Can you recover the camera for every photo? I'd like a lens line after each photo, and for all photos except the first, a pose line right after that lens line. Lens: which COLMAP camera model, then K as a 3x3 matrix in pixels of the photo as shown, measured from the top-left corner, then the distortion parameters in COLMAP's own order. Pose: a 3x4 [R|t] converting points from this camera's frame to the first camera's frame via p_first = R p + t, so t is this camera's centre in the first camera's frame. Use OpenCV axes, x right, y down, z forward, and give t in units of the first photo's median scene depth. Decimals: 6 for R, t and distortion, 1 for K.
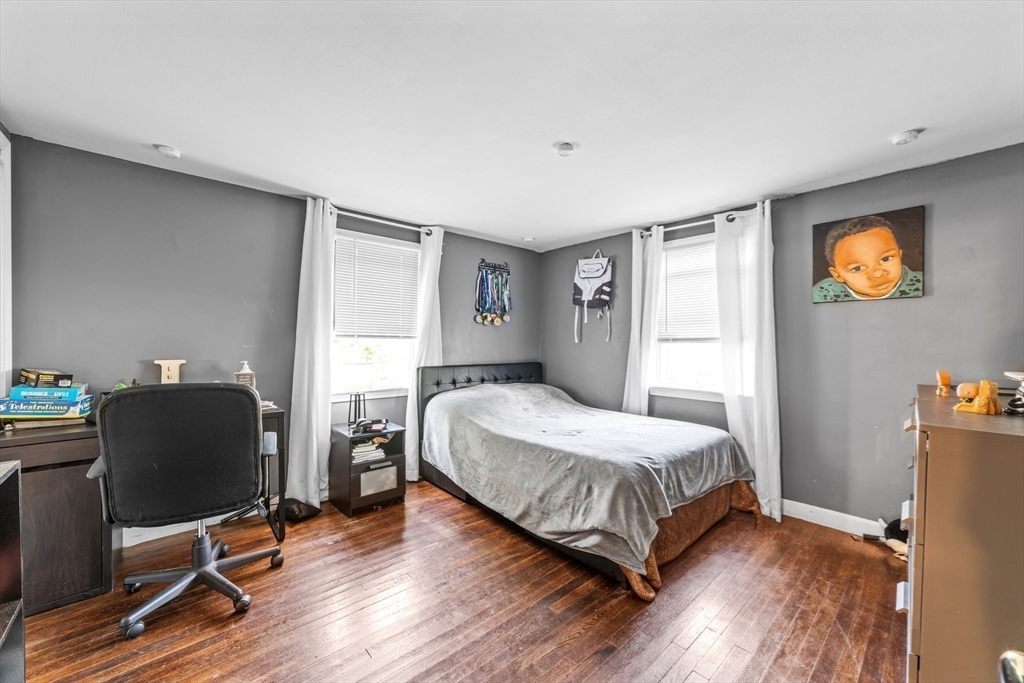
lens RADIAL K [[396.9, 0, 517.1], [0, 396.9, 345.5], [0, 0, 1]] dist [-0.010905, 0.000055]
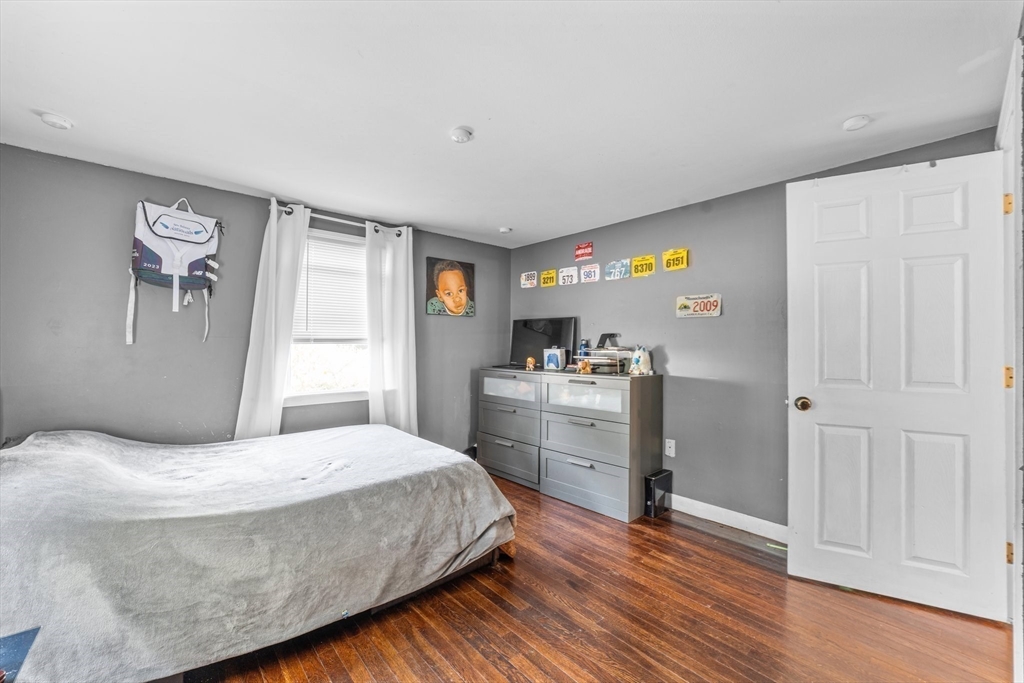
lens RADIAL K [[396.9, 0, 517.1], [0, 396.9, 345.5], [0, 0, 1]] dist [-0.010905, 0.000055]
pose [[0.026159, -0.008344, 0.999623, -0.494370], [0.008280, 0.999933, 0.008130, -0.006349], [-0.999623, 0.008064, 0.026227, 0.532938]]
